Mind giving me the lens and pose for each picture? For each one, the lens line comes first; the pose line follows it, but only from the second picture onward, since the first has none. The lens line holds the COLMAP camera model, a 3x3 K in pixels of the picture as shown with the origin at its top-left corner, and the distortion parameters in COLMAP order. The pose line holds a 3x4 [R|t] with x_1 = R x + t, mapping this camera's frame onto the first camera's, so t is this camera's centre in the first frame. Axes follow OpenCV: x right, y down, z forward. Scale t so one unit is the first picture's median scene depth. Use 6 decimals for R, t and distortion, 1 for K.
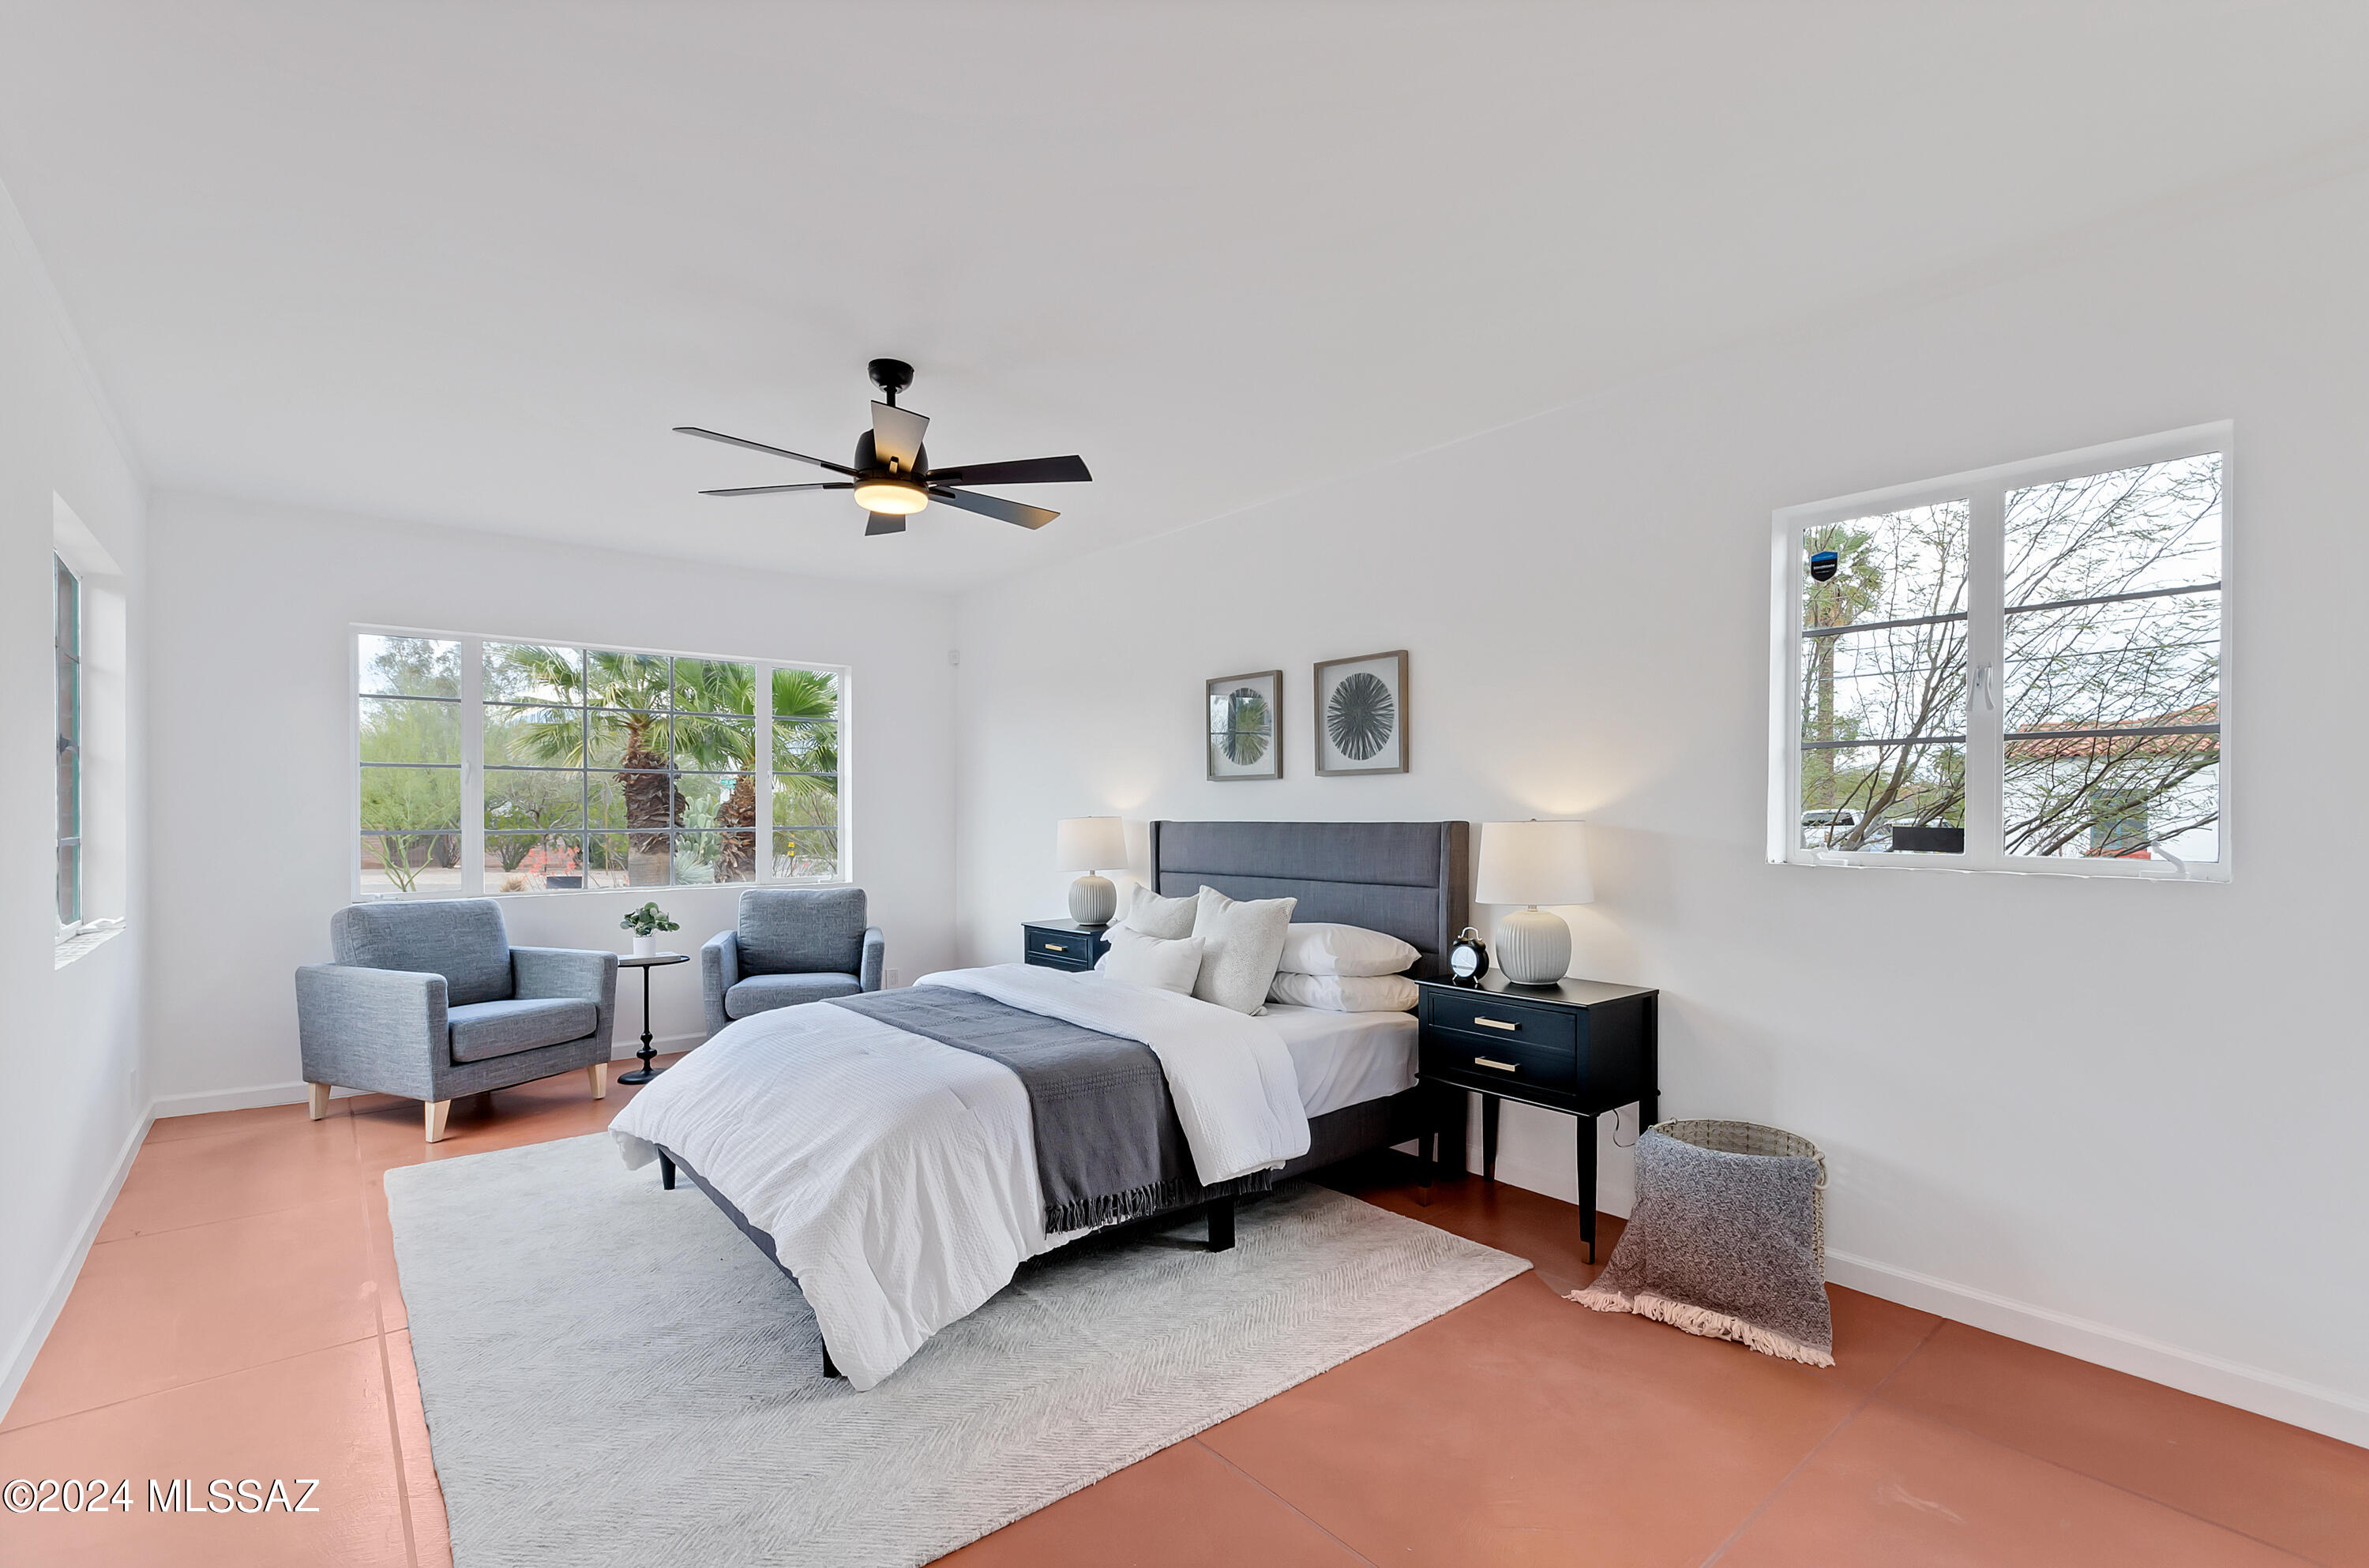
lens RADIAL K [[1082.6, 0, 1173.9], [0, 1082.6, 794.7], [0, 0, 1]] dist [0.011770, 0.000376]
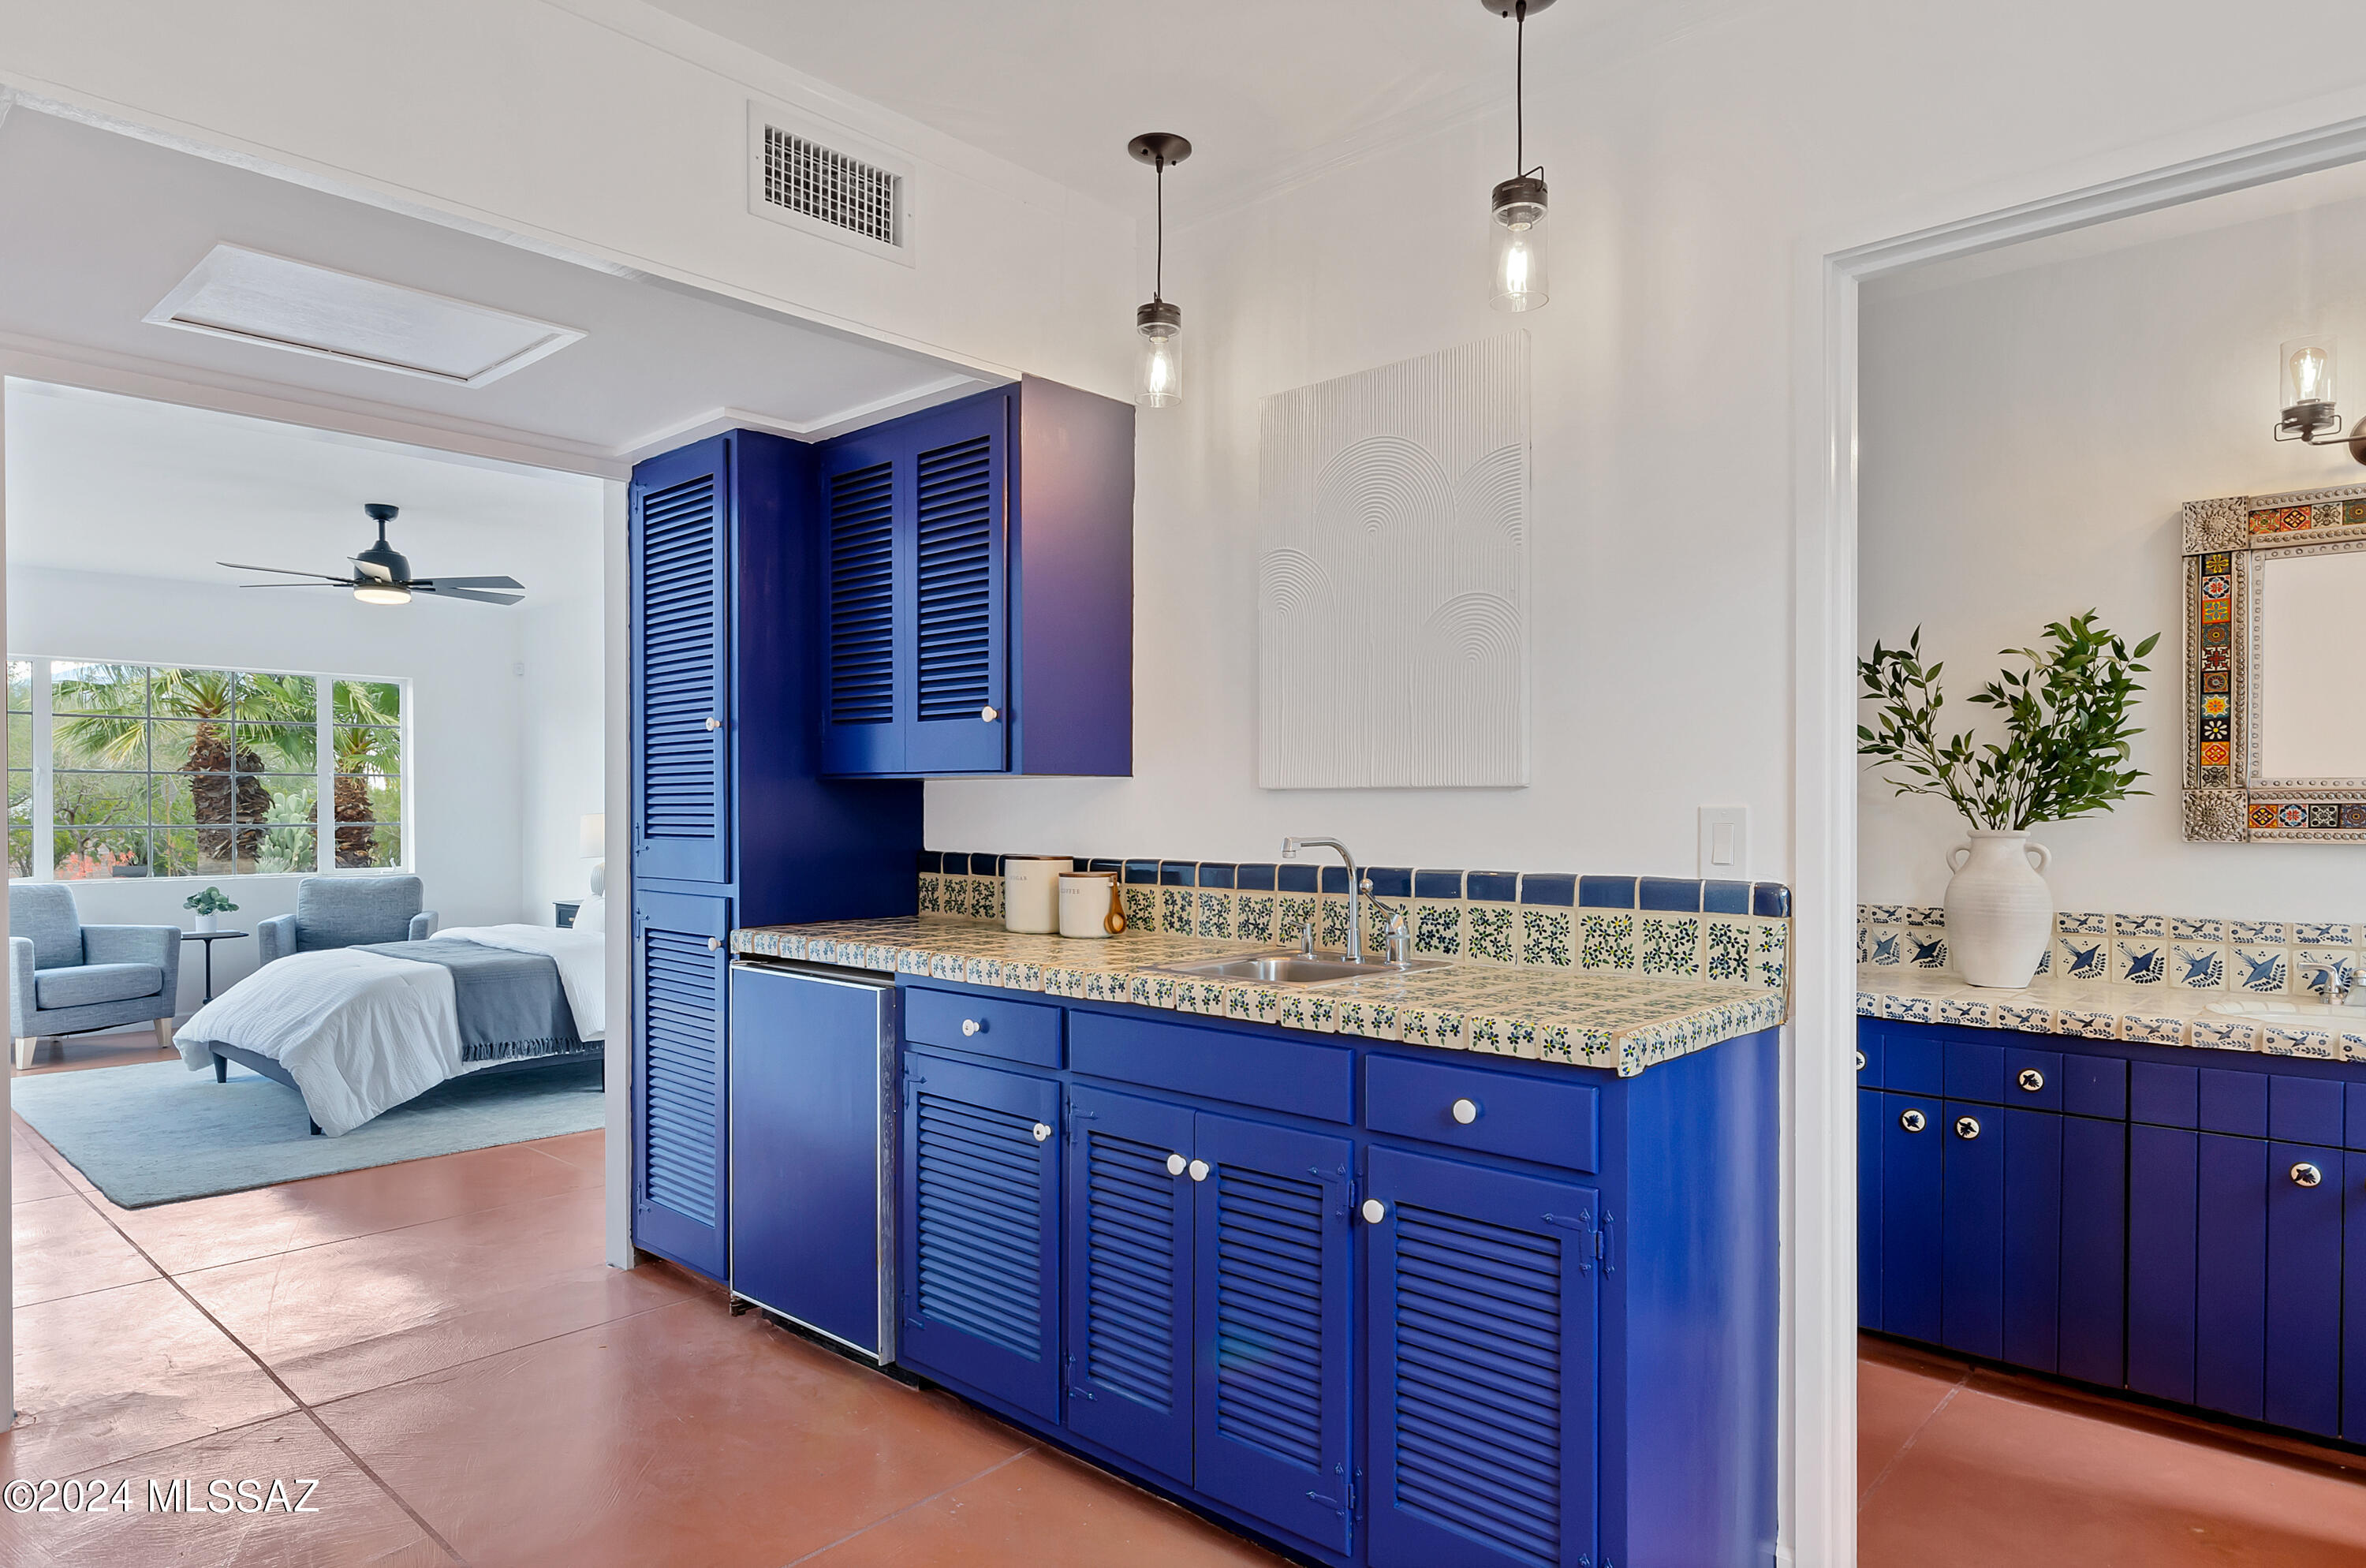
lens RADIAL K [[1364.0, 0, 1193.9], [0, 1364.0, 789.8], [0, 0, 1]] dist [-0.012036, -0.000204]
pose [[0.986092, 0.000298, 0.166202, 0.336059], [-0.000464, 0.999999, 0.000960, -0.006996], [-0.166202, -0.001024, 0.986091, -0.648202]]
